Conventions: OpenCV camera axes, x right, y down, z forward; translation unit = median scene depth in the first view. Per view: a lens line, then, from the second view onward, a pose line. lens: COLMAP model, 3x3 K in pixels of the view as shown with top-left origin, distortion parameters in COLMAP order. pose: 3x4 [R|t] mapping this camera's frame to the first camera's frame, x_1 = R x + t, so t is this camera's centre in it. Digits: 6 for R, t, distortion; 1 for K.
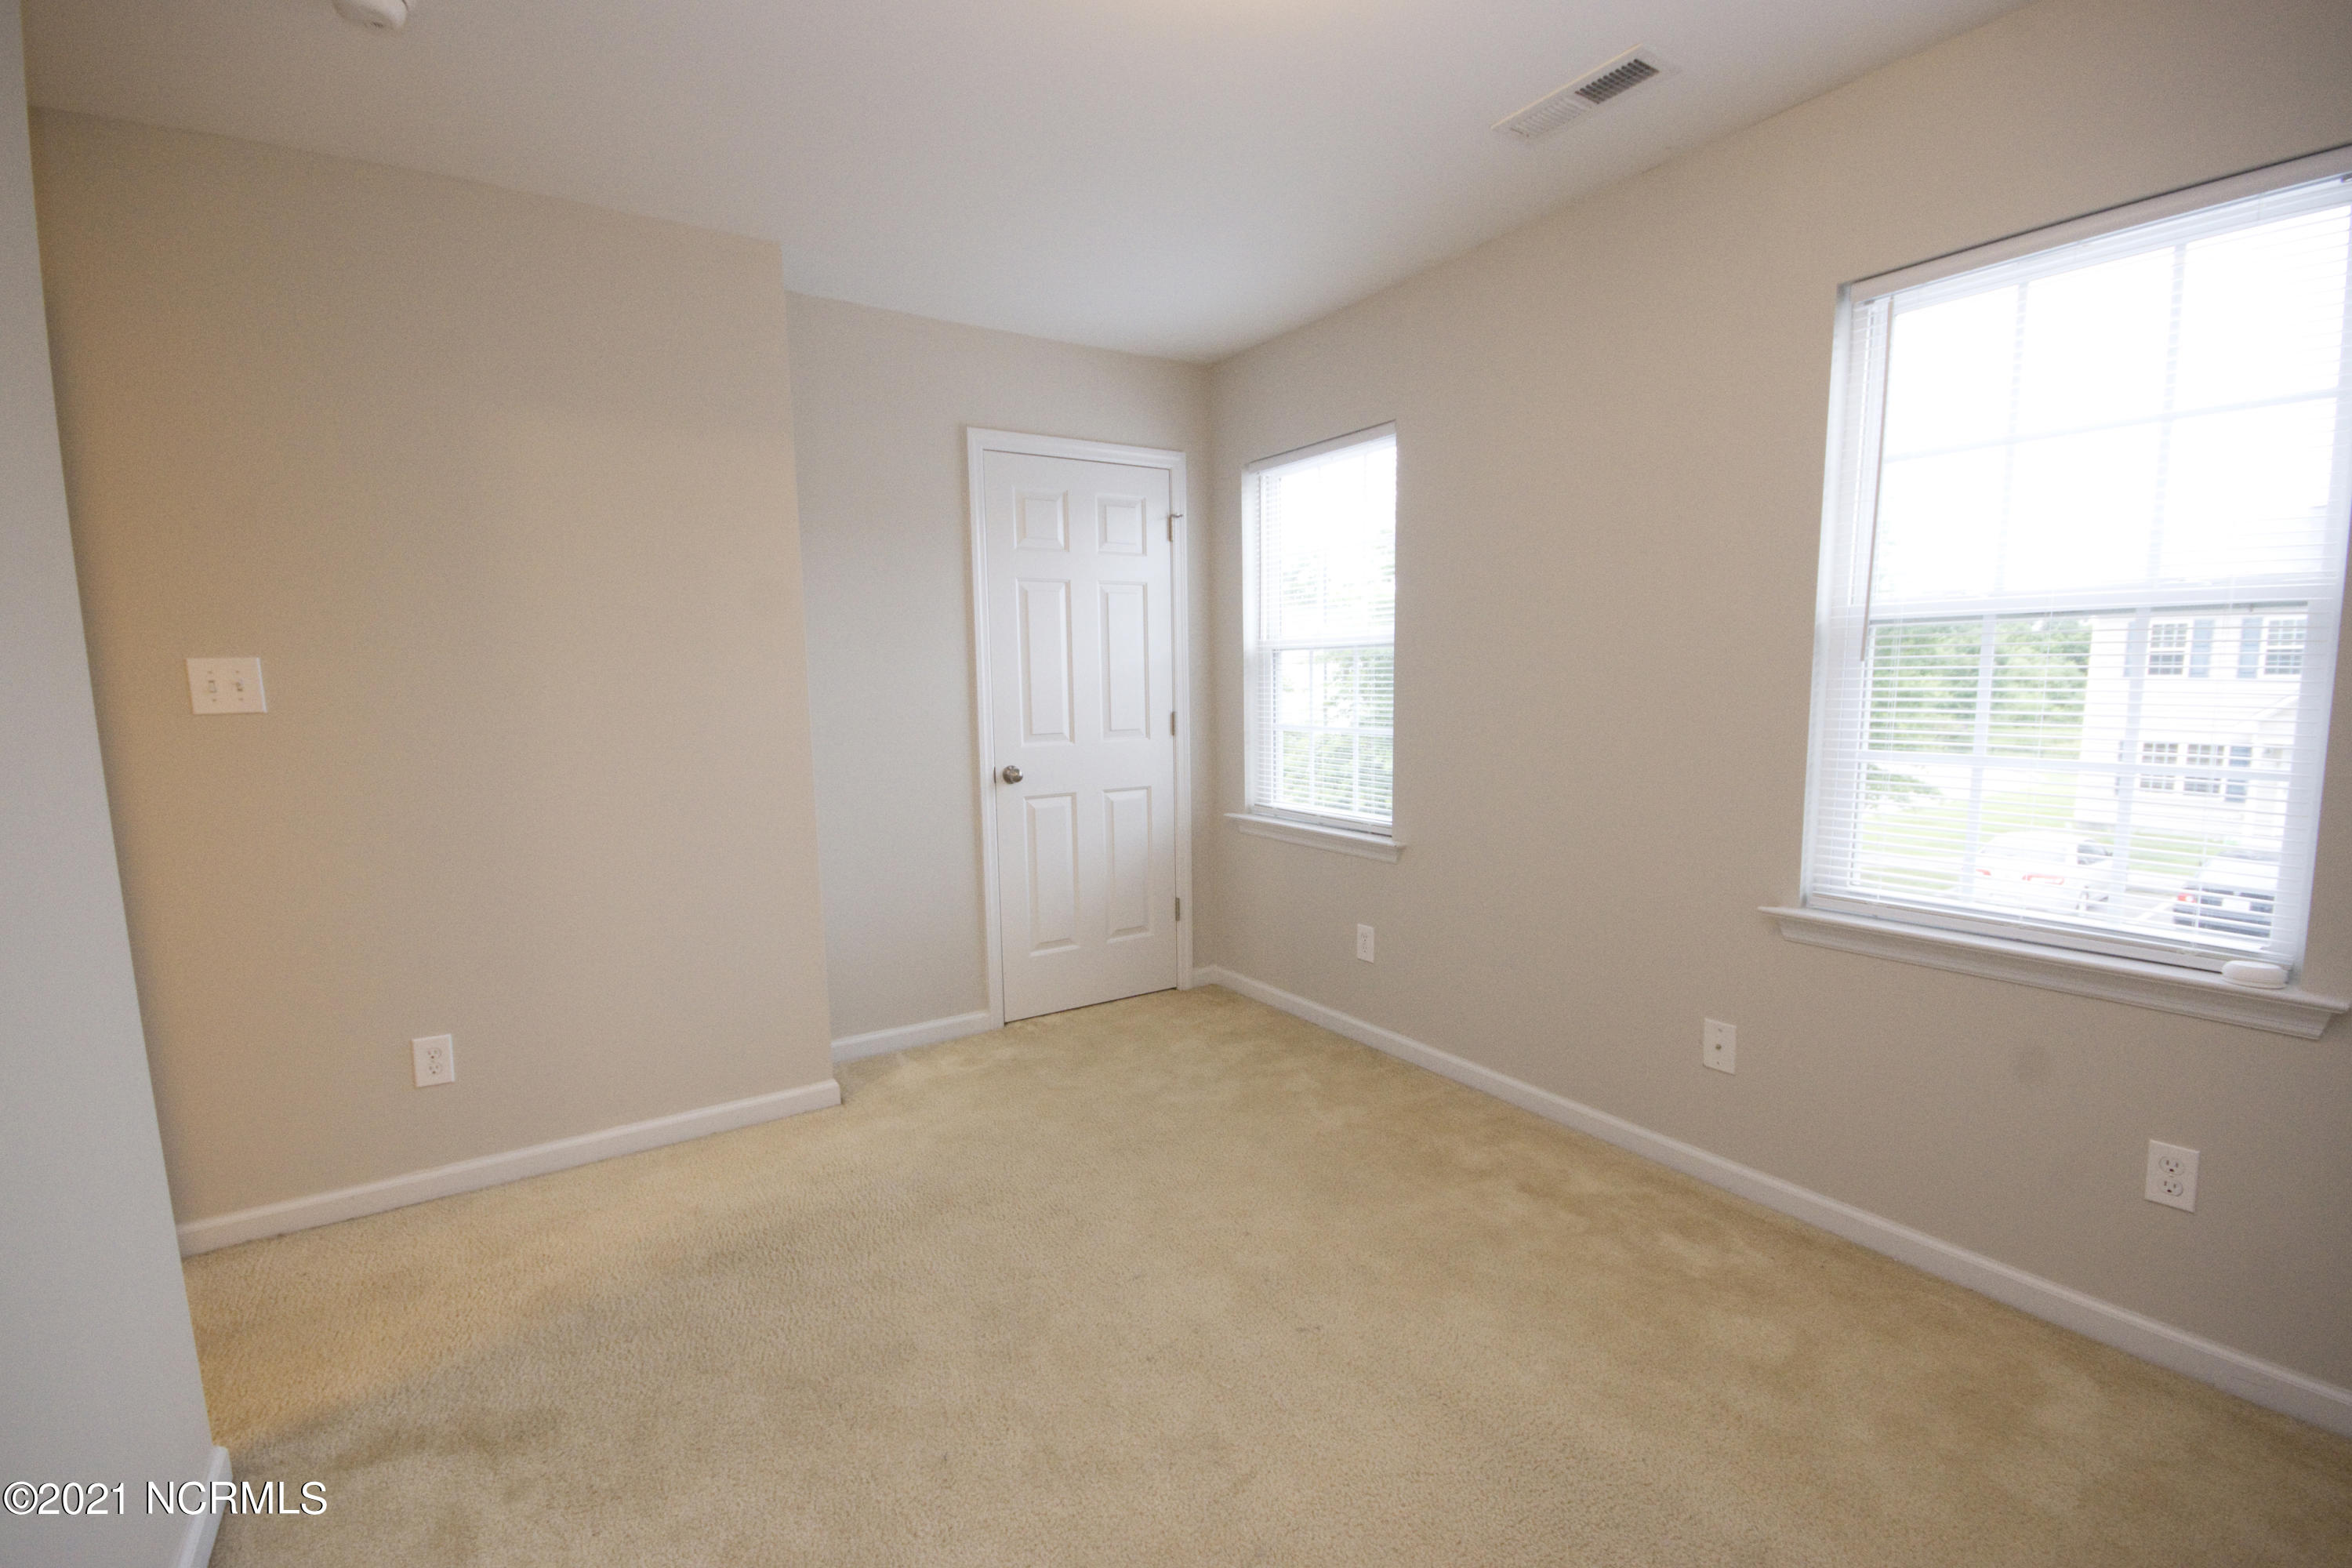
lens RADIAL K [[1029.8, 0, 1119.1], [0, 1029.8, 805.6], [0, 0, 1]] dist [-0.001544, -0.005936]
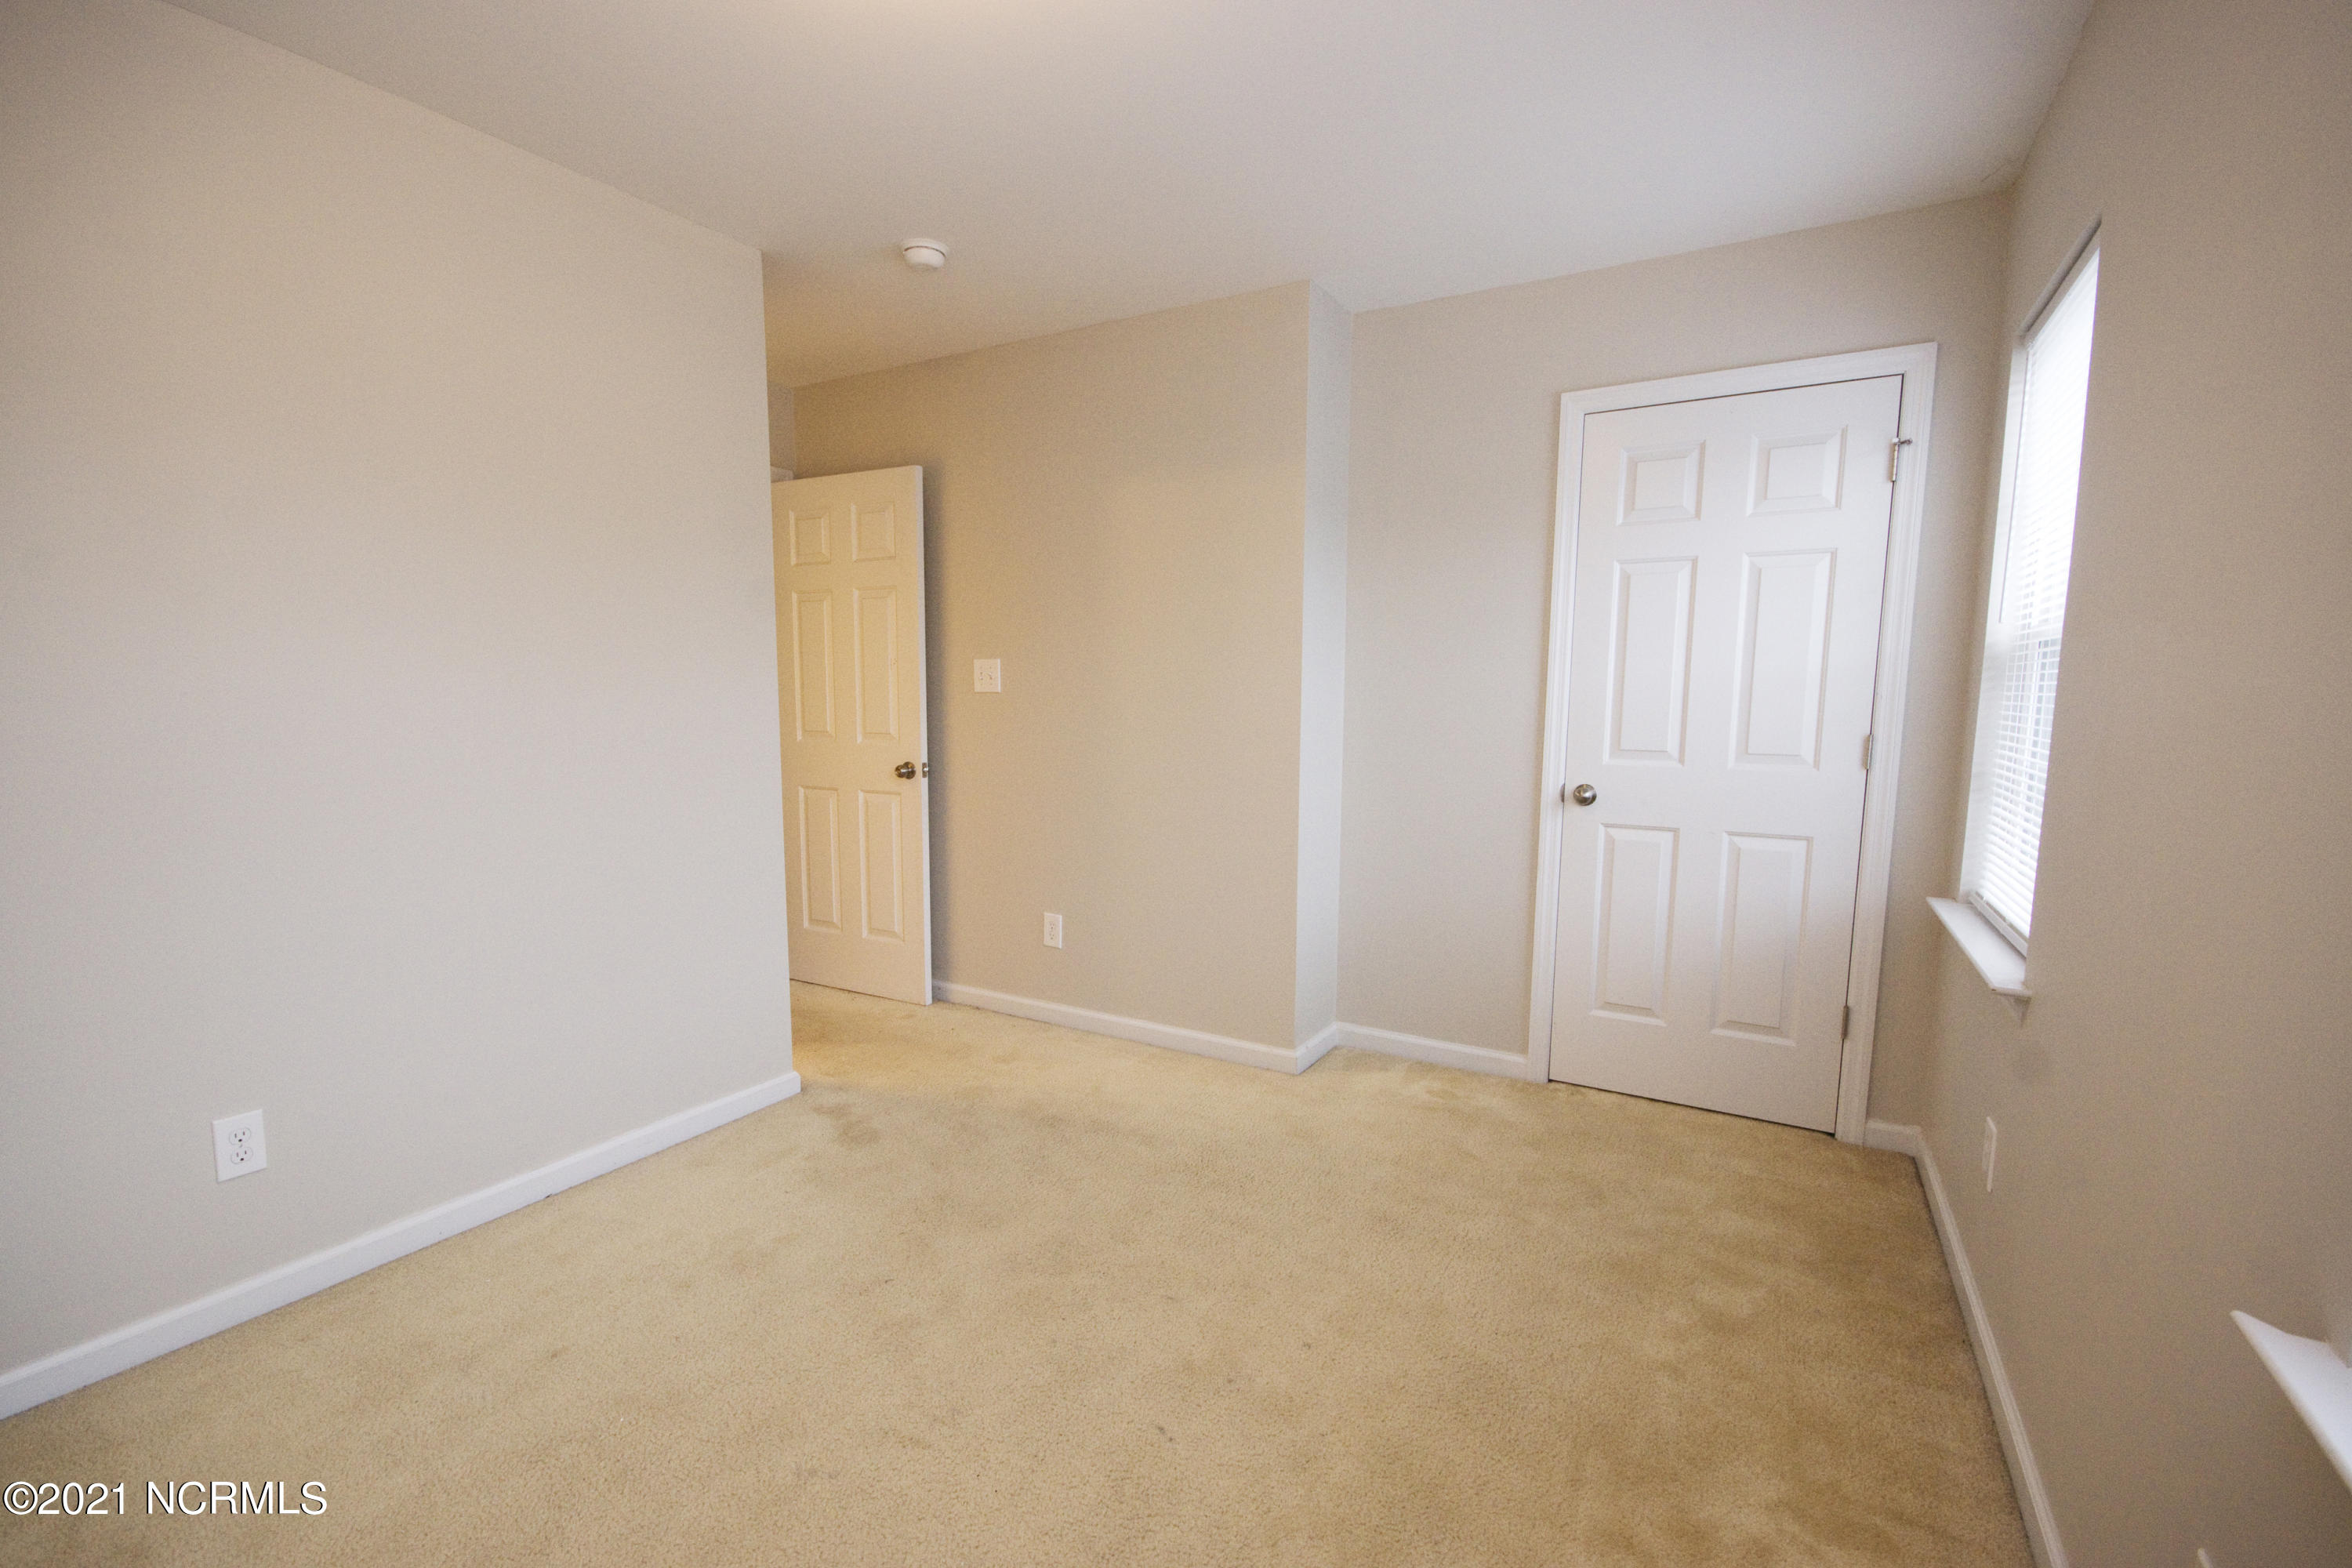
lens RADIAL K [[1029.8, 0, 1170.2], [0, 1029.8, 805.2], [0, 0, 1]] dist [-0.001544, -0.005936]
pose [[0.454475, 0.122962, -0.882232, 0.482603], [-0.120325, 0.989823, 0.075973, -0.044388], [0.882595, 0.071627, 0.464645, 0.305153]]
